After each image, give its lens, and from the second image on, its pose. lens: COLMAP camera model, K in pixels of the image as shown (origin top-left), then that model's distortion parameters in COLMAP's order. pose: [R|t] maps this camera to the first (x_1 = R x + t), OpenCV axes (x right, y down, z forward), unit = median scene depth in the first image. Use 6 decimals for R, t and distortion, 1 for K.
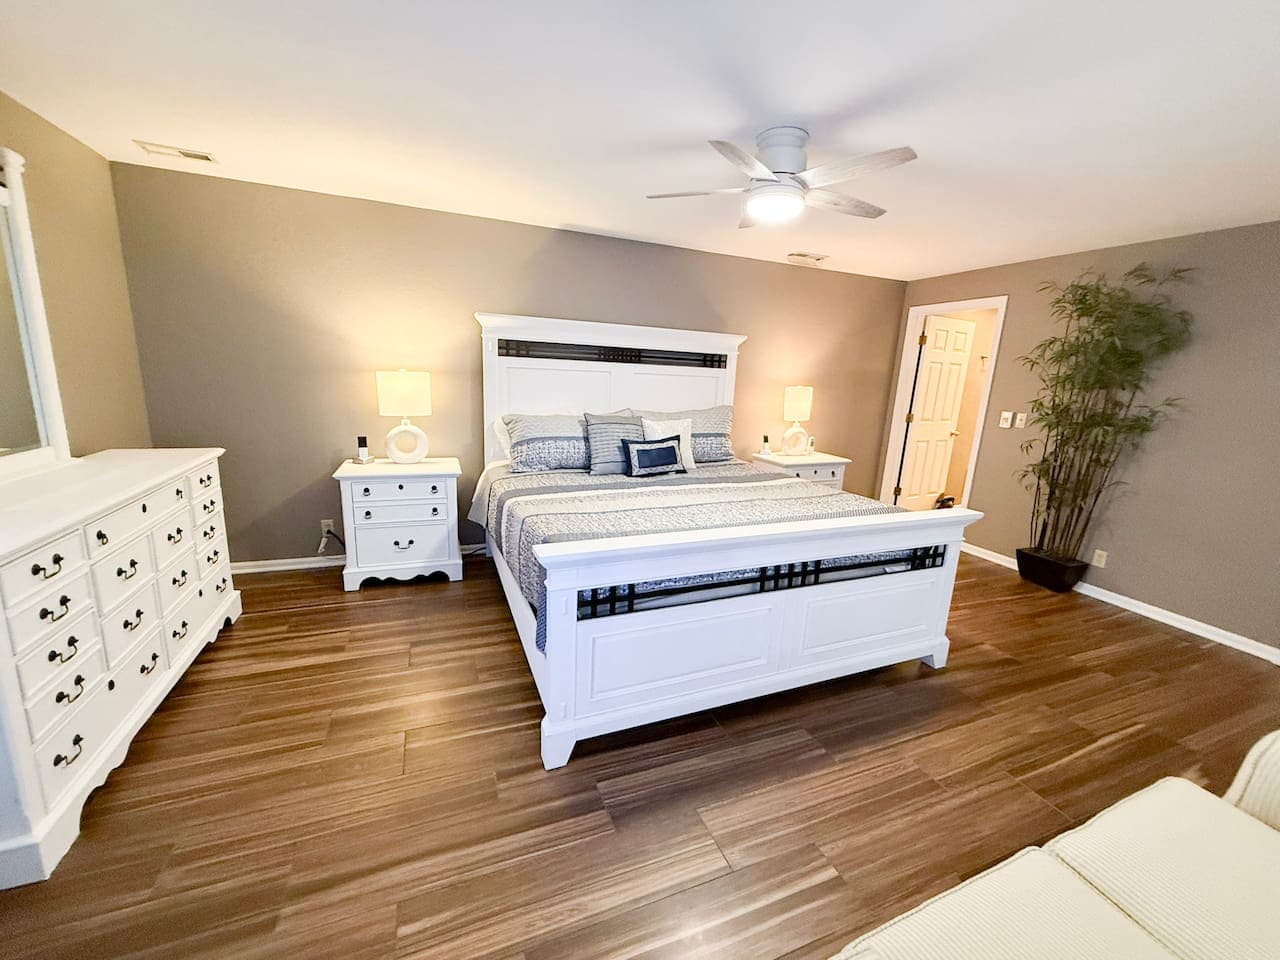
lens RADIAL K [[507.5, 0, 632.7], [0, 507.5, 480.8], [0, 0, 1]] dist [0.000141, -0.001043]
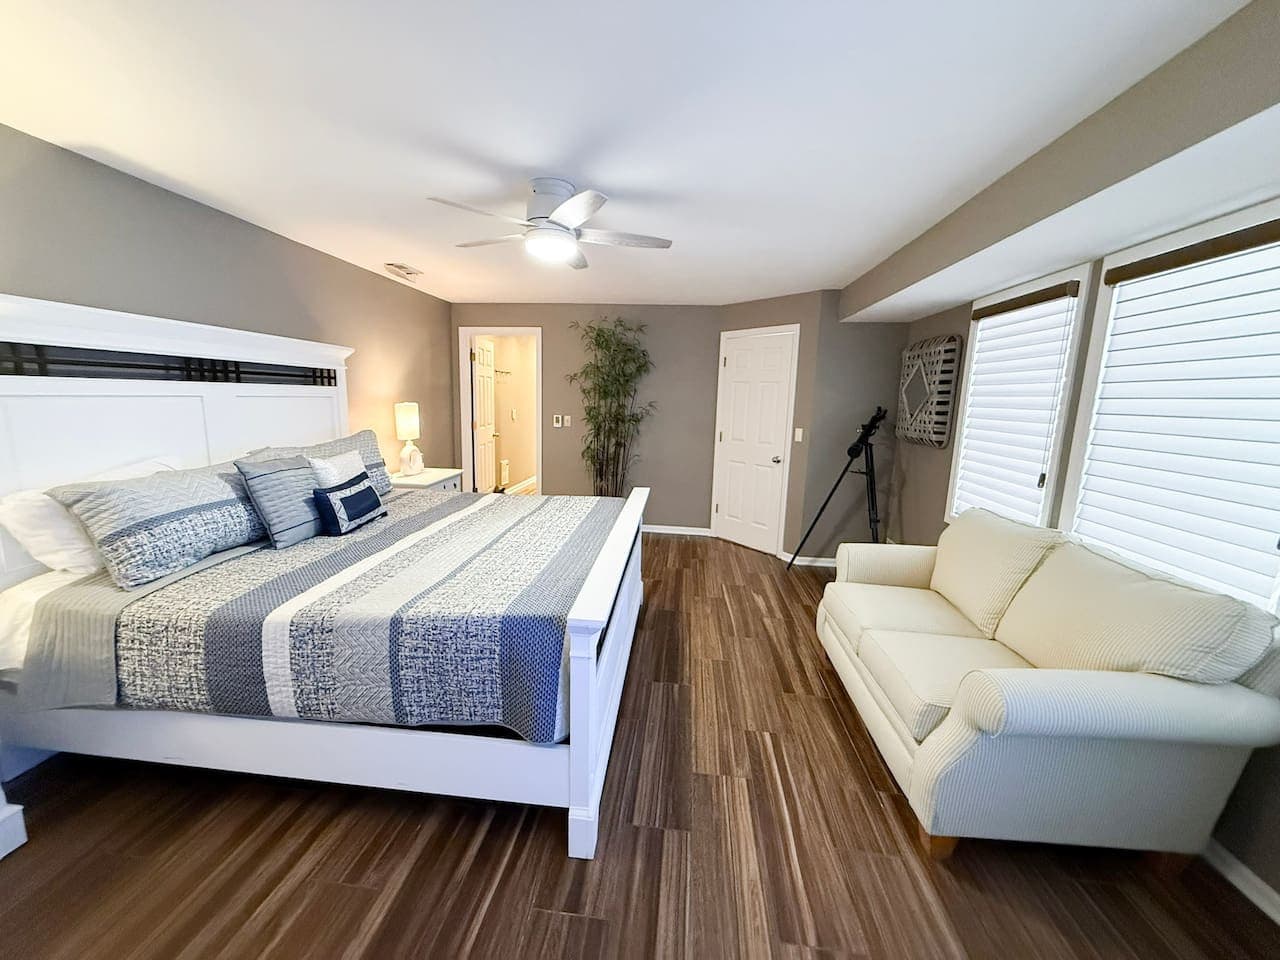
lens RADIAL K [[507.5, 0, 634.4], [0, 507.5, 478.4], [0, 0, 1]] dist [0.000141, -0.001043]
pose [[0.466843, -0.174919, 0.866868, -0.433131], [0.183989, 0.978005, 0.098259, -0.083500], [-0.864989, 0.113623, 0.488758, 0.238339]]
